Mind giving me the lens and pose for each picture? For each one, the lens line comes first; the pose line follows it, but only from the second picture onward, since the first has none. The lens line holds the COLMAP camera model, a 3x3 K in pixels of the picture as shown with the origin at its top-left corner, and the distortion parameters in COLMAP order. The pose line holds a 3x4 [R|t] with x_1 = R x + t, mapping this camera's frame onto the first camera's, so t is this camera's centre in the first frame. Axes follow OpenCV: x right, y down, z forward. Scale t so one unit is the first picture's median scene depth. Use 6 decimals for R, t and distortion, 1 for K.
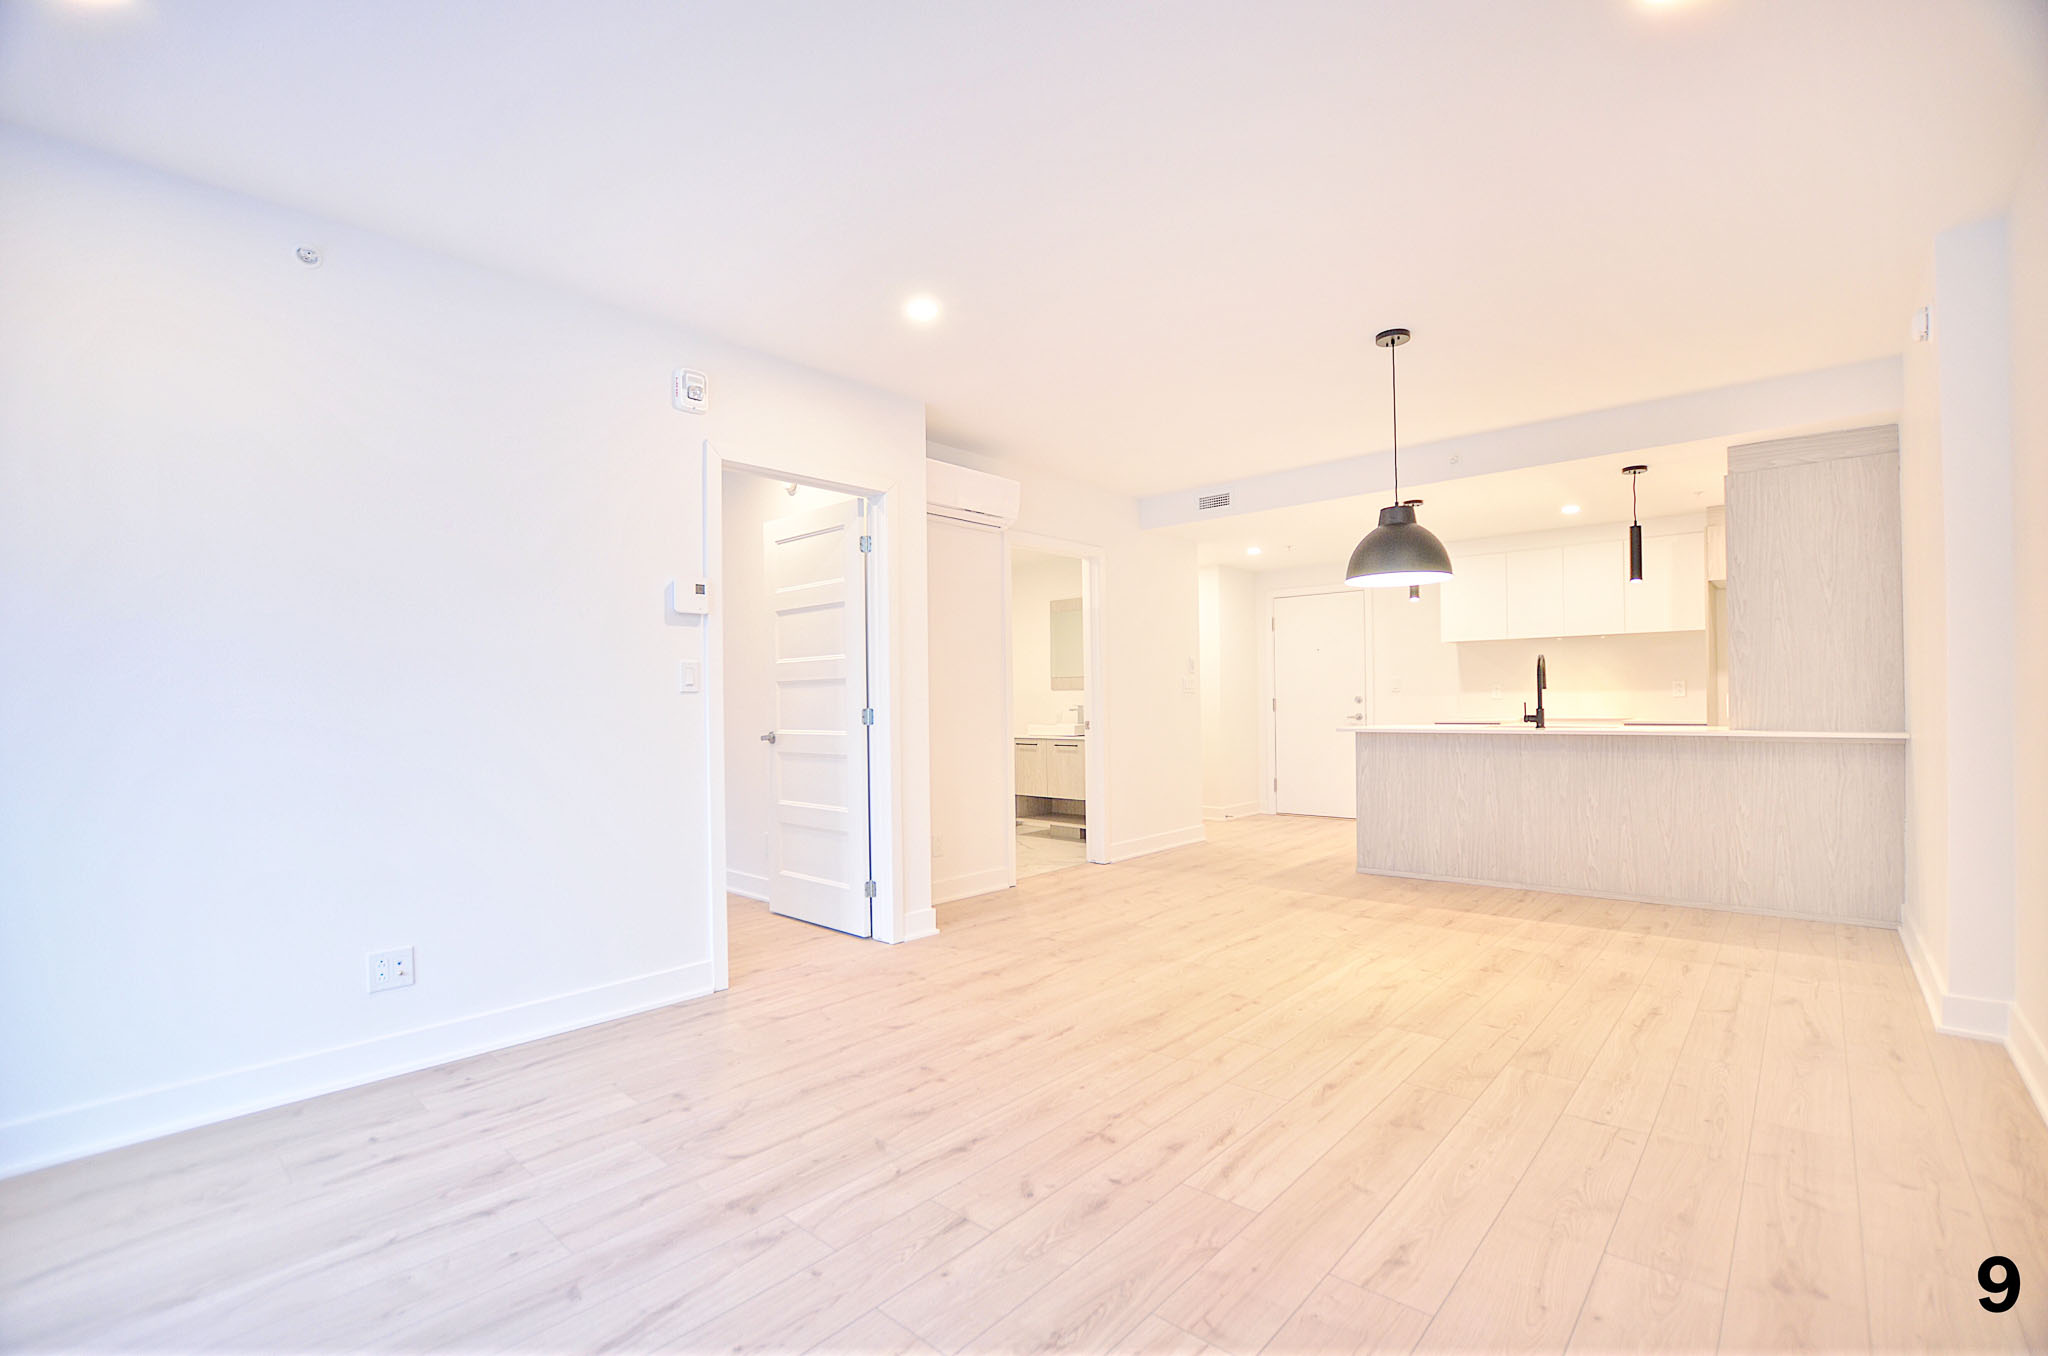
lens RADIAL K [[898.5, 0, 1015.0], [0, 898.5, 699.1], [0, 0, 1]] dist [-0.028134, 0.000920]
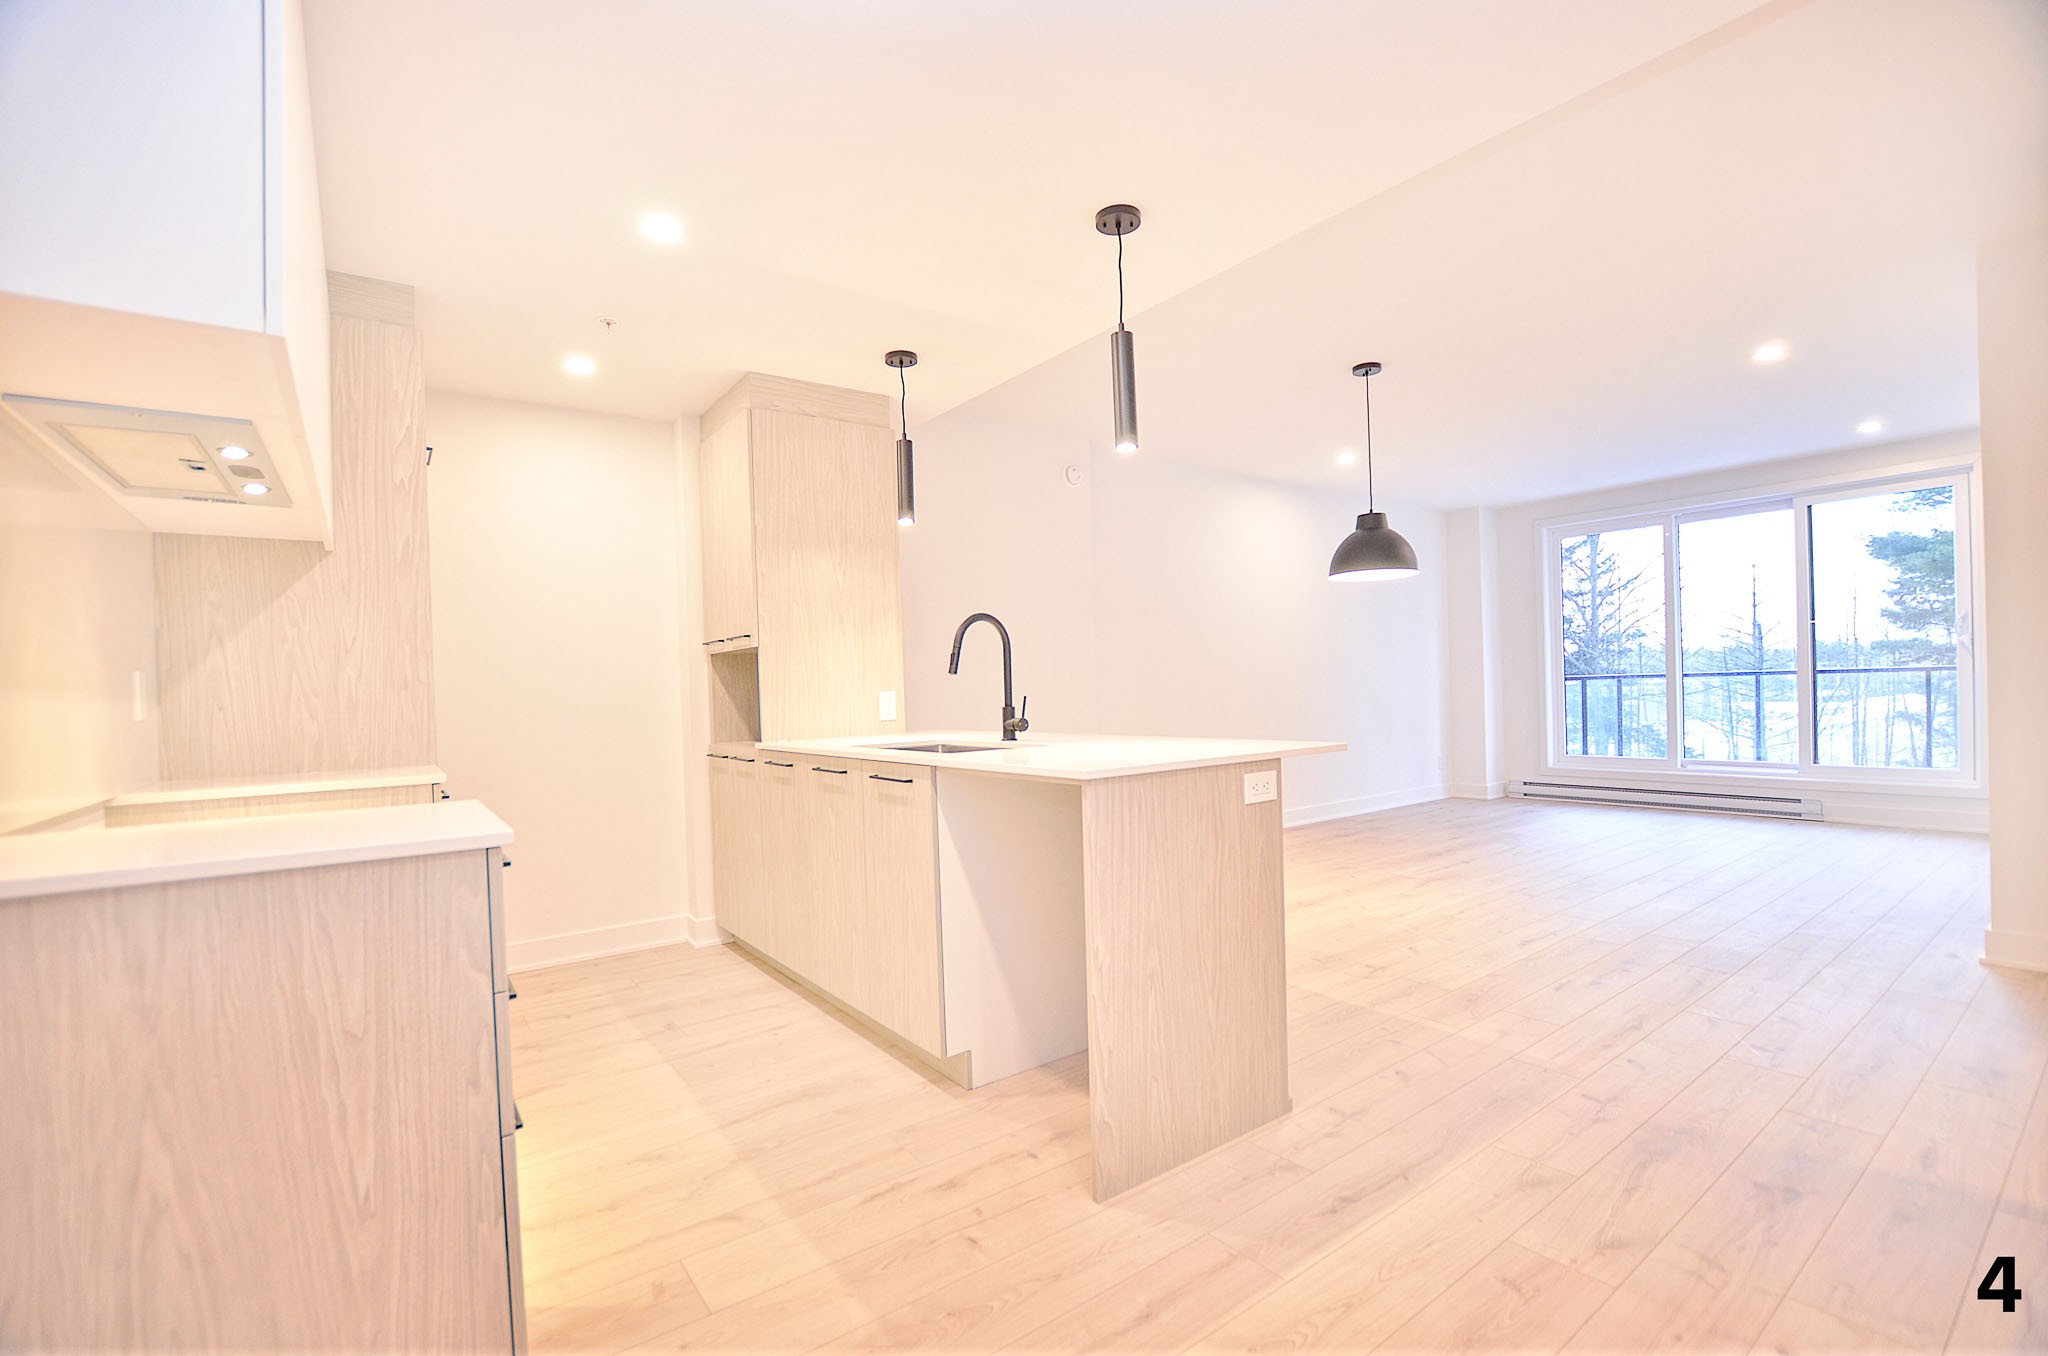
lens RADIAL K [[898.5, 0, 1015.0], [0, 898.5, 699.1], [0, 0, 1]] dist [-0.028134, 0.000920]
pose [[-0.979203, 0.041024, 0.198694, 0.574055], [0.043109, 0.999051, 0.006178, 0.001368], [-0.198252, 0.014616, -0.980042, 1.947341]]
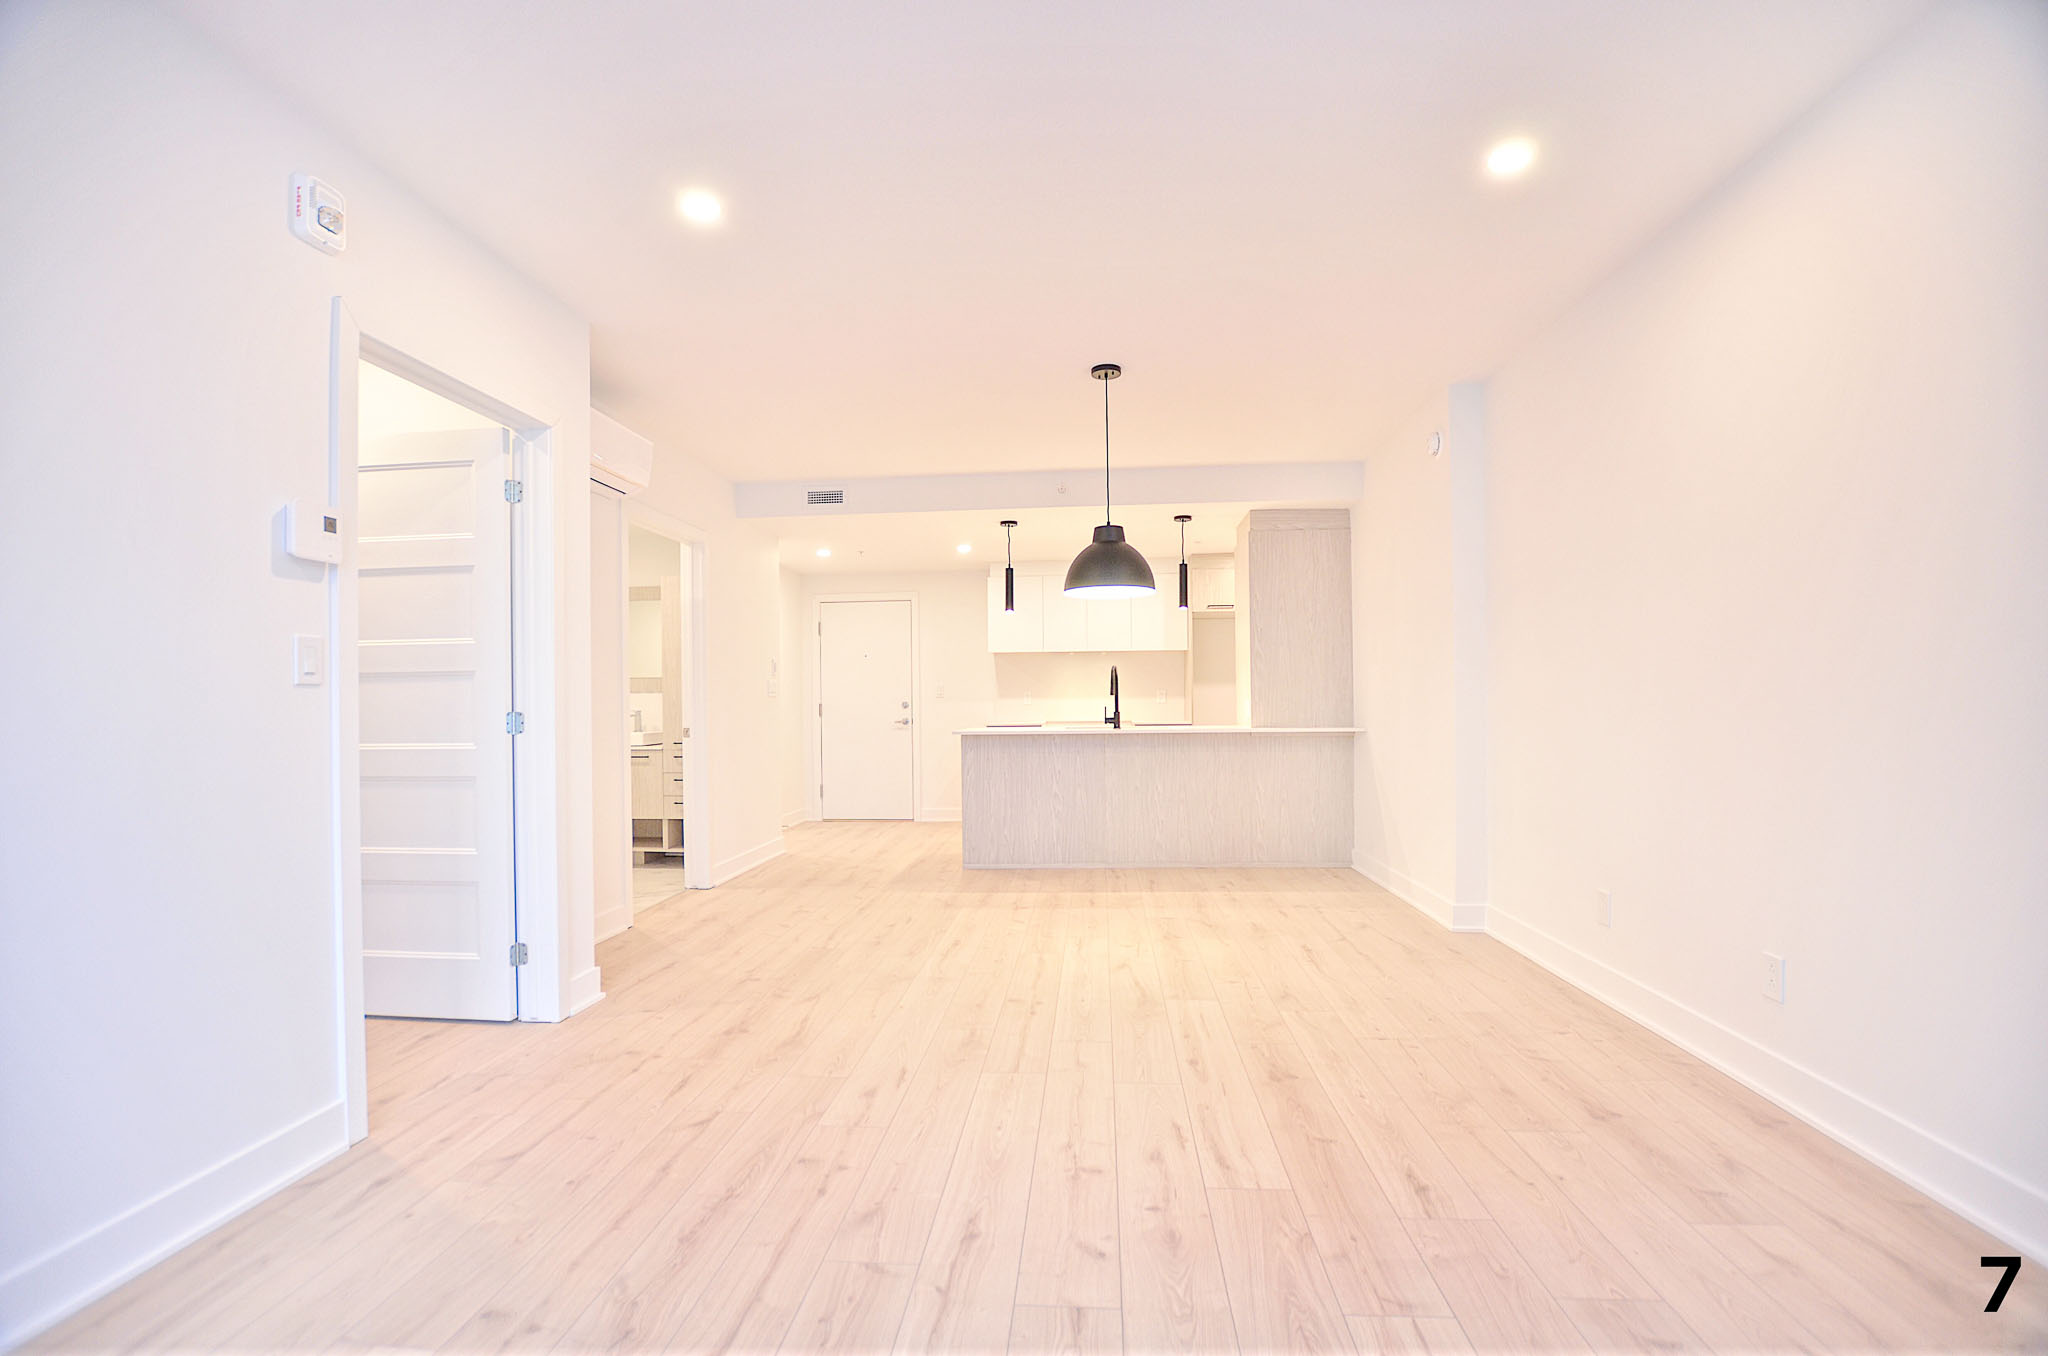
lens RADIAL K [[898.5, 0, 1015.0], [0, 898.5, 699.1], [0, 0, 1]] dist [-0.028134, 0.000920]
pose [[0.798026, 0.006828, 0.602584, -0.281891], [-0.001405, 0.999954, -0.009470, 0.006387], [-0.602621, 0.006711, 0.797999, 0.165176]]
